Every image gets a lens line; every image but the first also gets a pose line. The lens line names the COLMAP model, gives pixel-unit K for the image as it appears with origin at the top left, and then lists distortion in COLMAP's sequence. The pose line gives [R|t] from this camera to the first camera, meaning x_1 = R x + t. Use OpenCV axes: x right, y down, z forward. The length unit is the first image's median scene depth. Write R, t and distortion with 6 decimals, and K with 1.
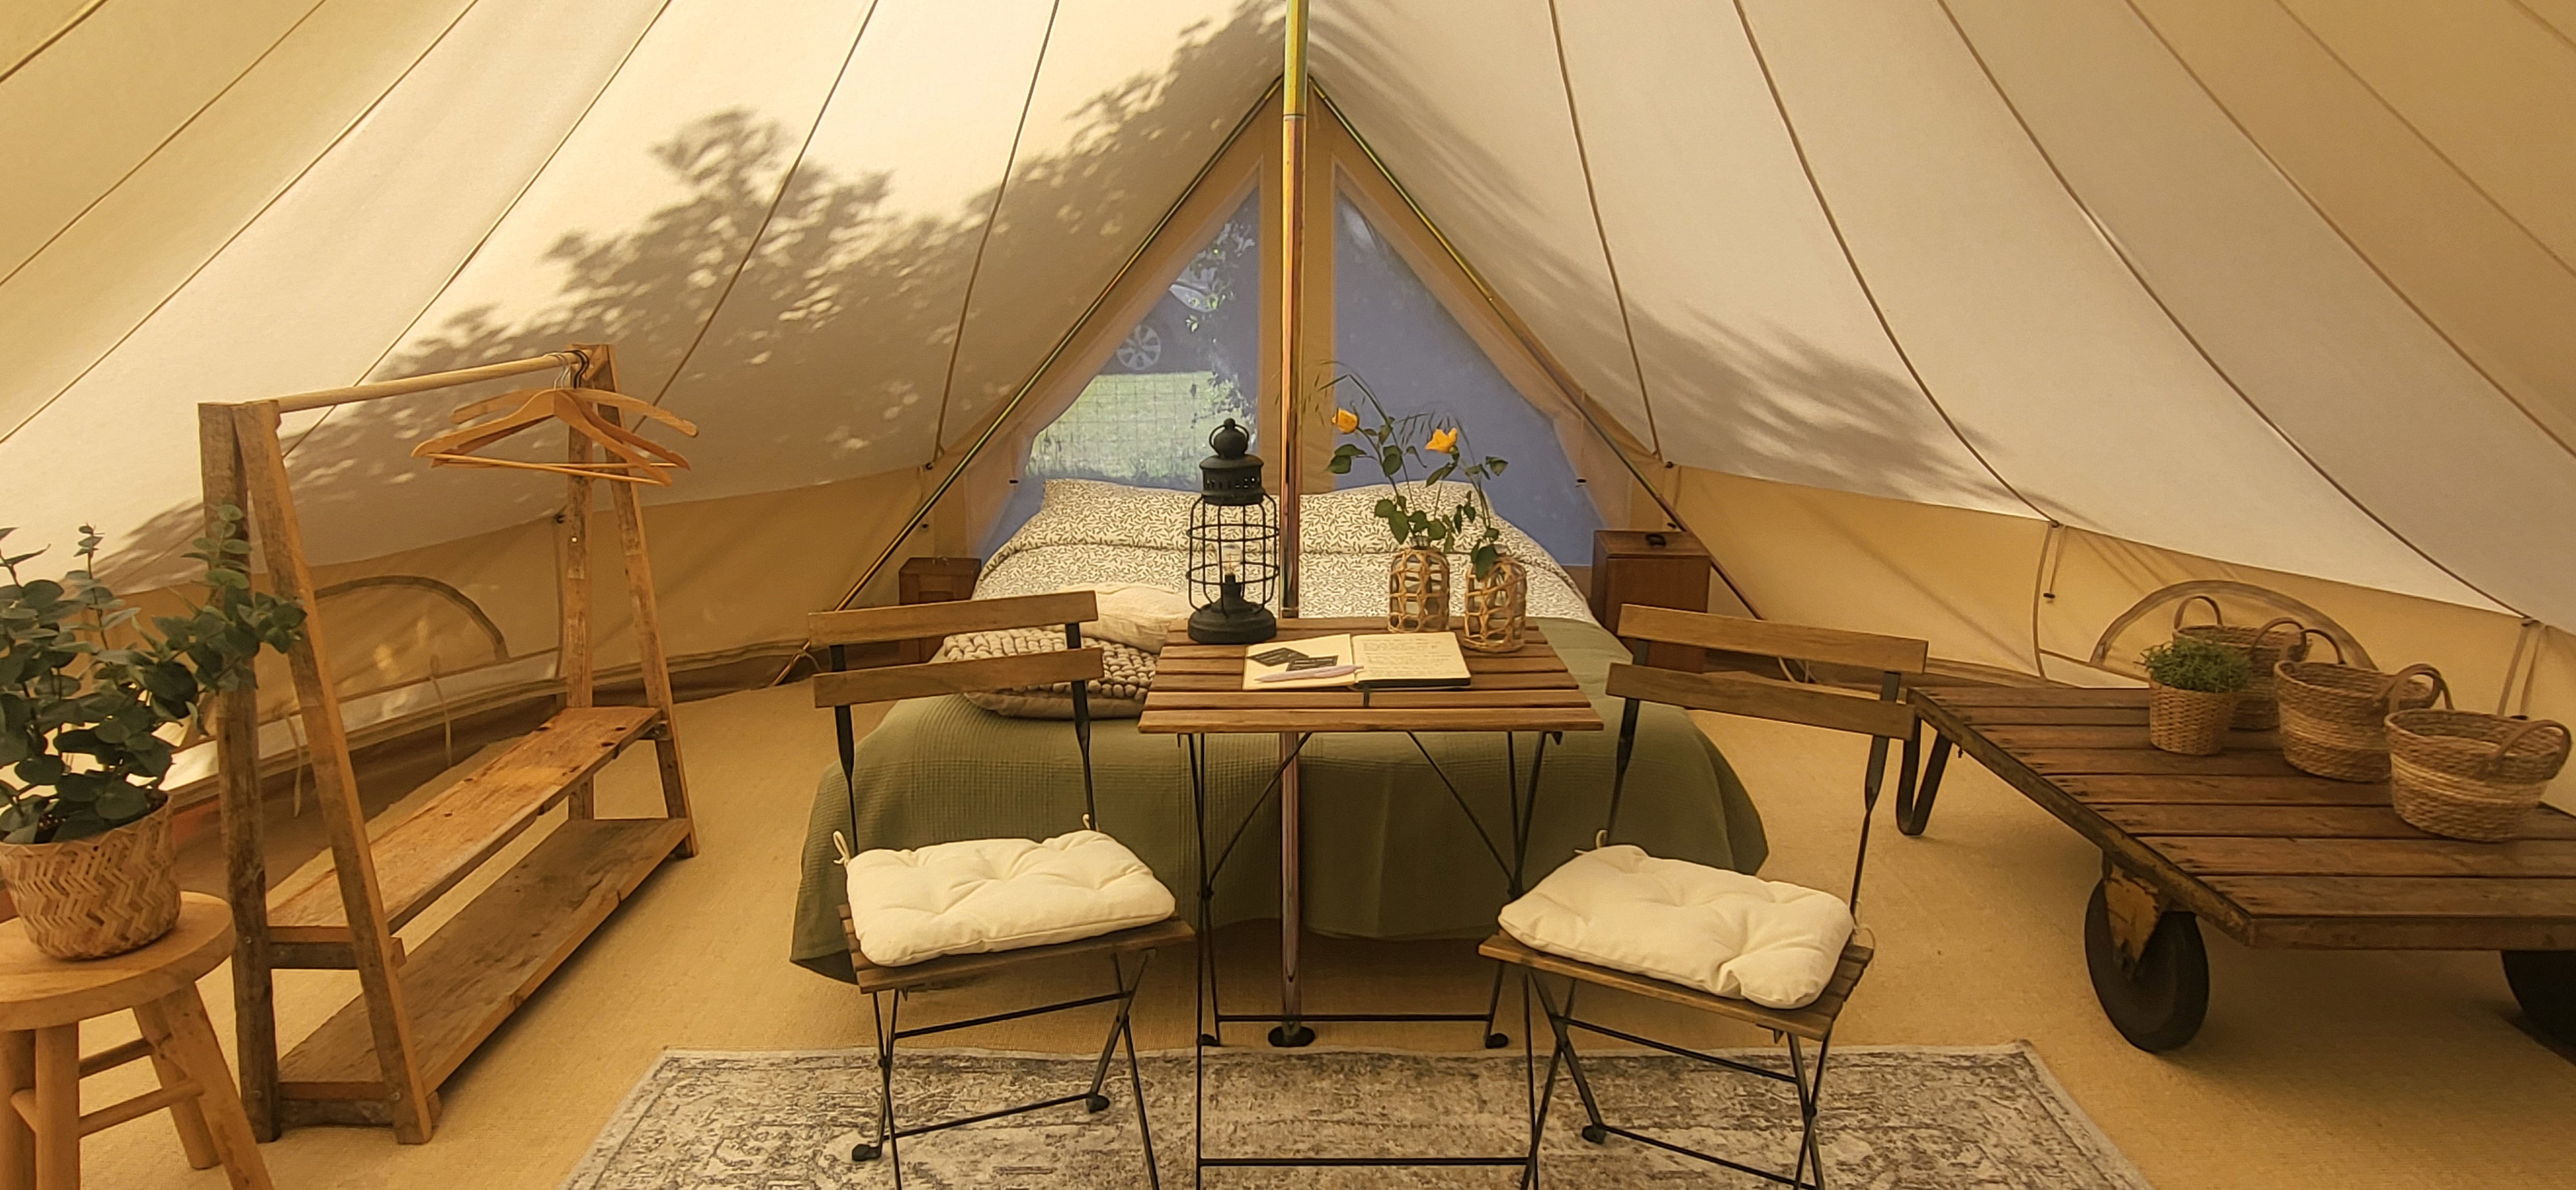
lens RADIAL K [[1420.5, 0, 1280.2], [0, 1420.5, 638.8], [0, 0, 1]] dist [0.006800, -0.011772]
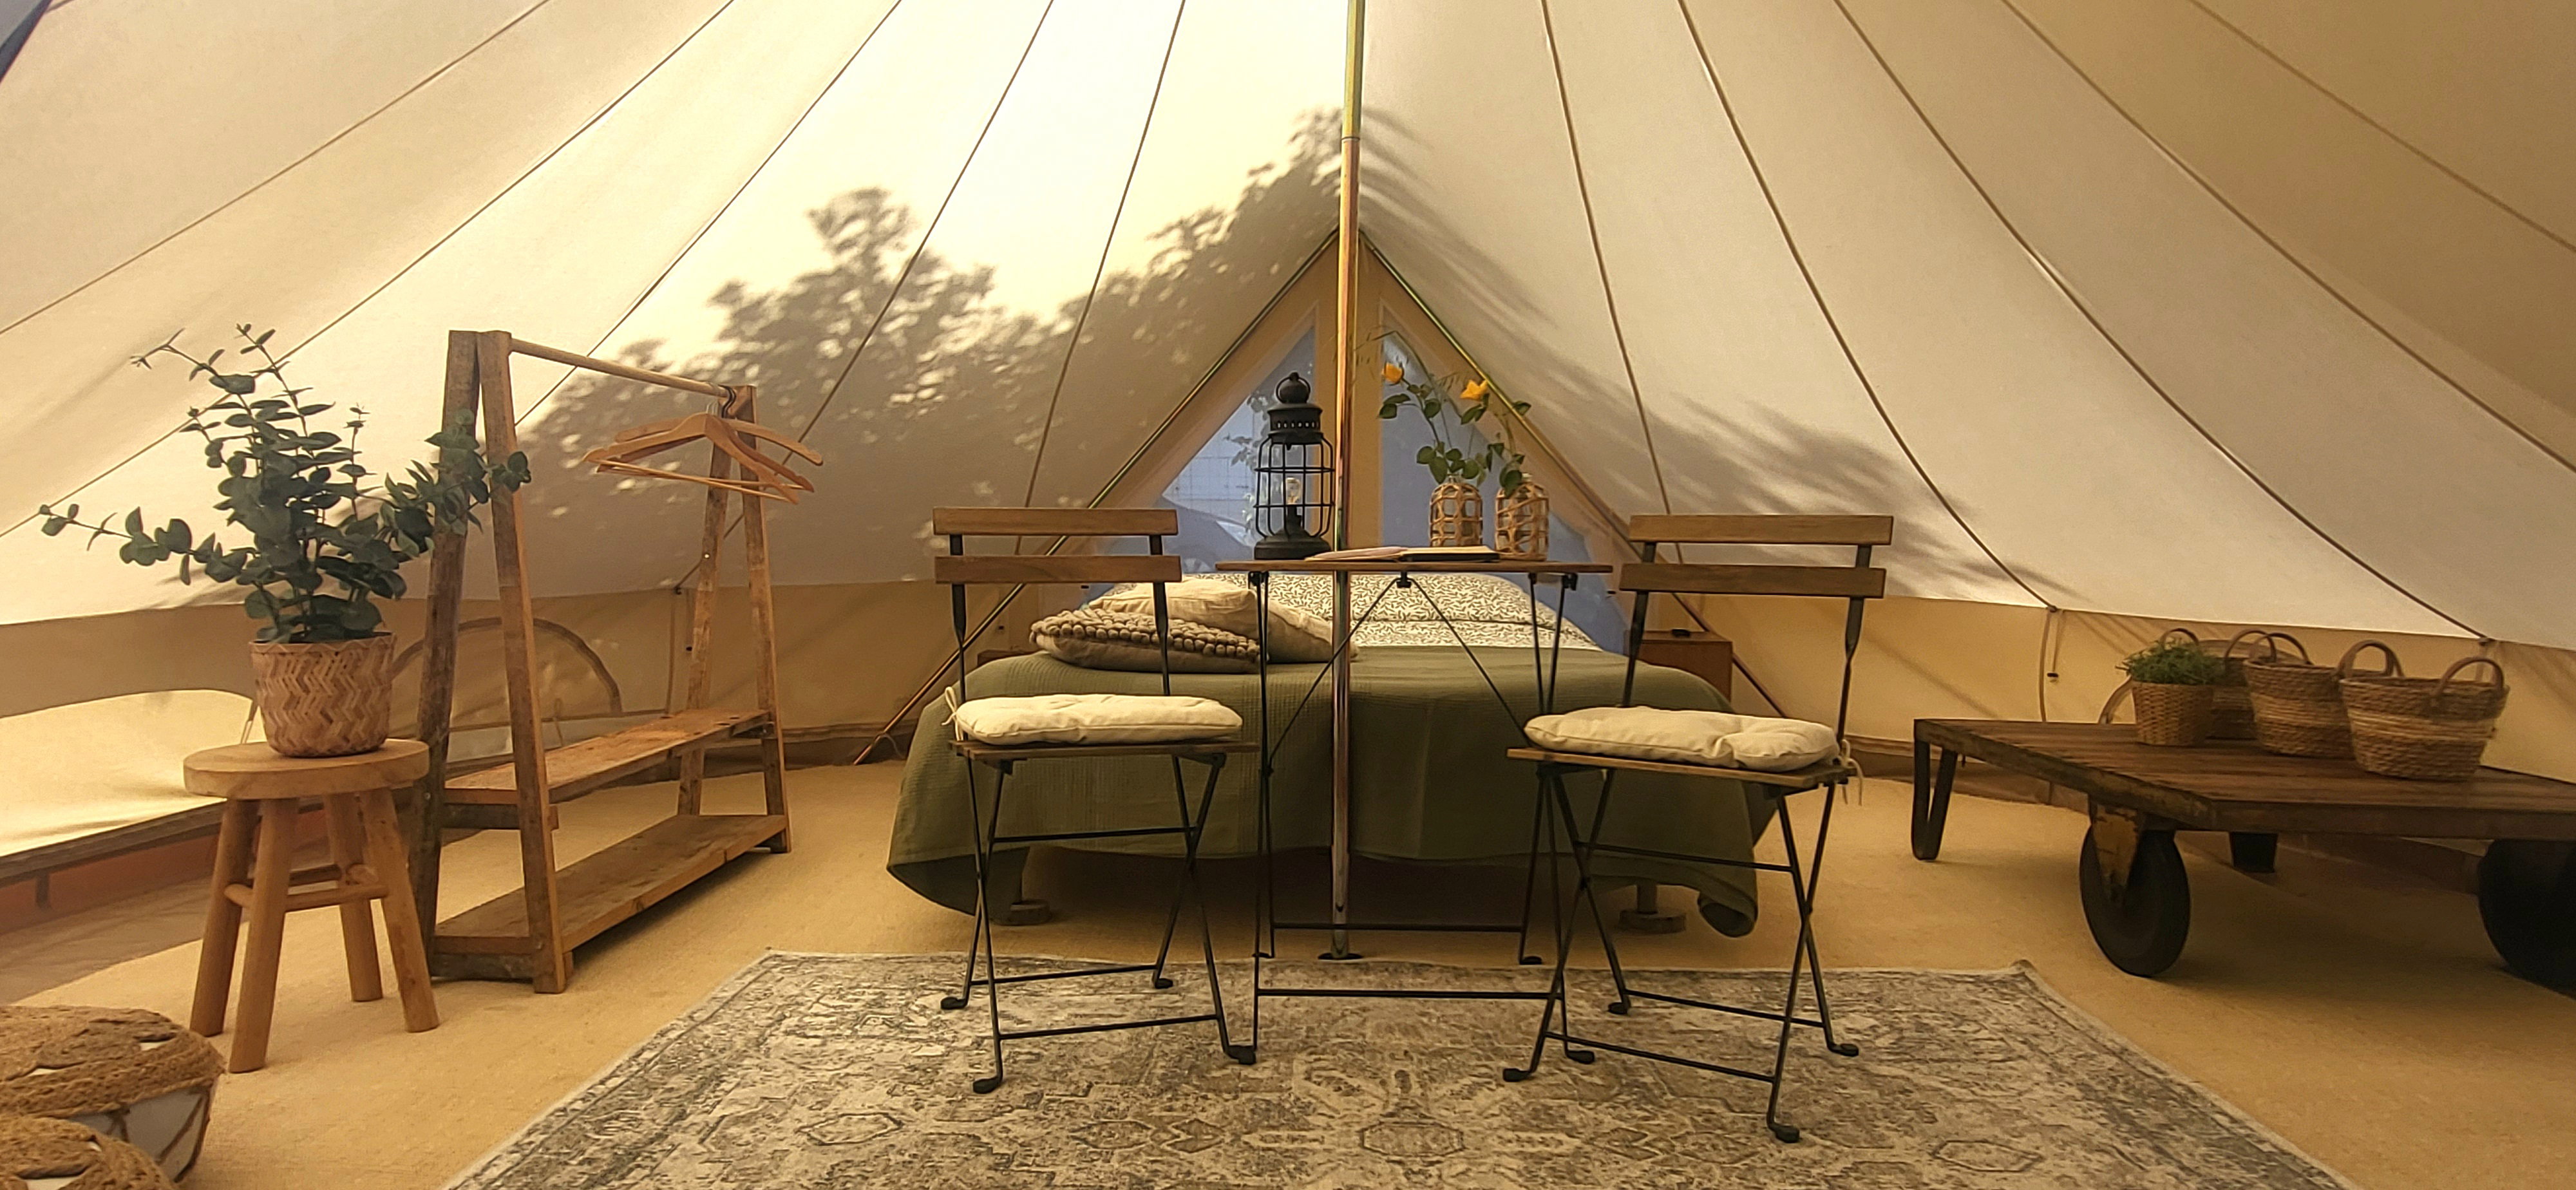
lens RADIAL K [[1376.8, 0, 1288.0], [0, 1376.8, 595.0], [0, 0, 1]] dist [-0.006412, 0.000112]
pose [[0.999518, 0.010890, -0.029060, -0.003324], [-0.015604, 0.985783, -0.167300, 0.148040], [0.026825, 0.167672, 0.985478, -0.063120]]
